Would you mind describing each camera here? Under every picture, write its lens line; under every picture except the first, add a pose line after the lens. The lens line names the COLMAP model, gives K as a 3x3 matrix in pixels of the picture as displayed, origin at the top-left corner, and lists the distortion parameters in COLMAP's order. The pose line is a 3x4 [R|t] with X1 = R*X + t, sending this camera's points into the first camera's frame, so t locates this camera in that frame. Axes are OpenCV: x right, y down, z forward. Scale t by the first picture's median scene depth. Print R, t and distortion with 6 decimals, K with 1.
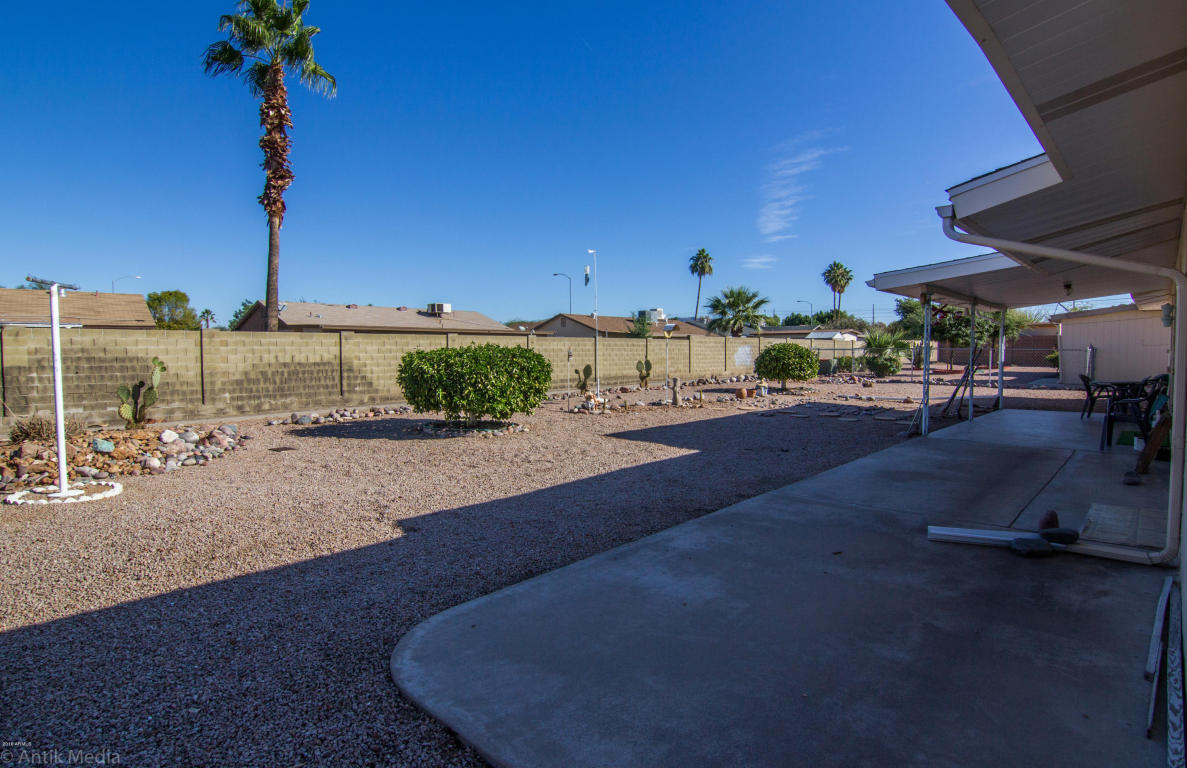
lens RADIAL K [[600.2, 0, 594.3], [0, 600.2, 375.0], [0, 0, 1]] dist [0.000003, -0.016488]
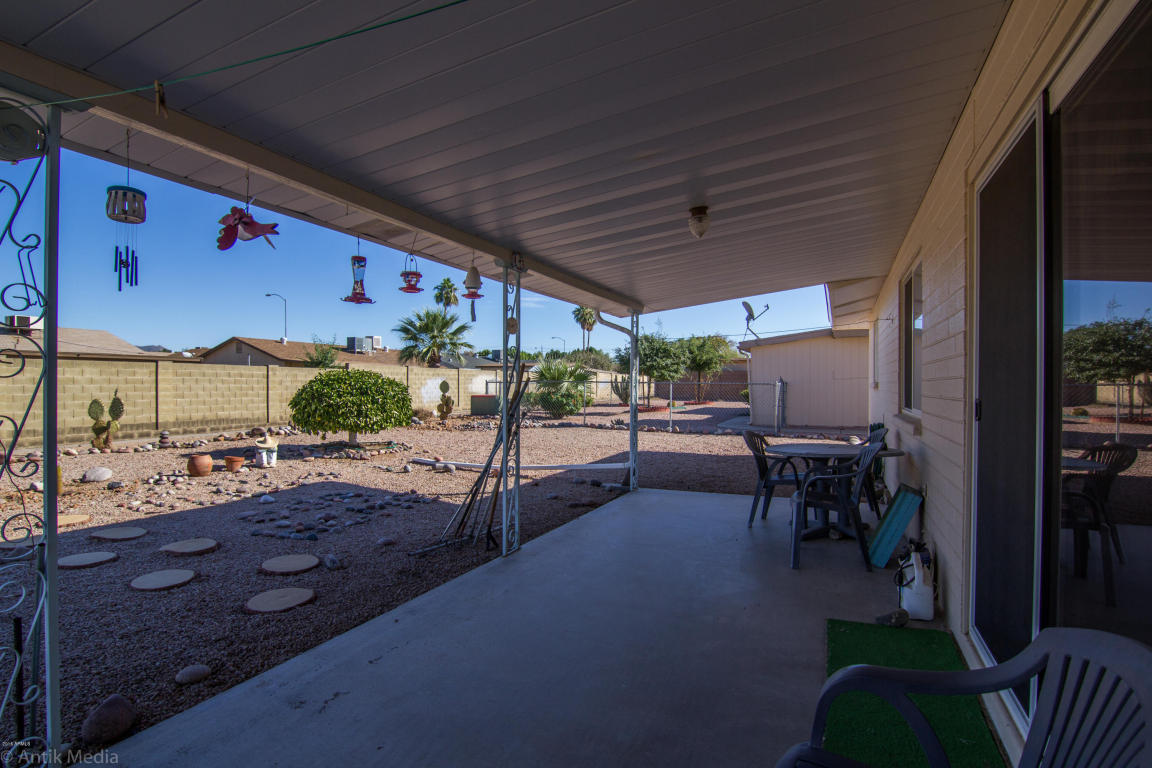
lens RADIAL K [[585.9, 0, 576.0], [0, 585.9, 384.0], [0, 0, 1]] dist [-0.001692, -0.000129]
pose [[0.940151, 0.005842, 0.340707, 0.178809], [0.008652, 0.999121, -0.041007, -0.007068], [-0.340647, 0.041501, 0.939275, 0.204921]]
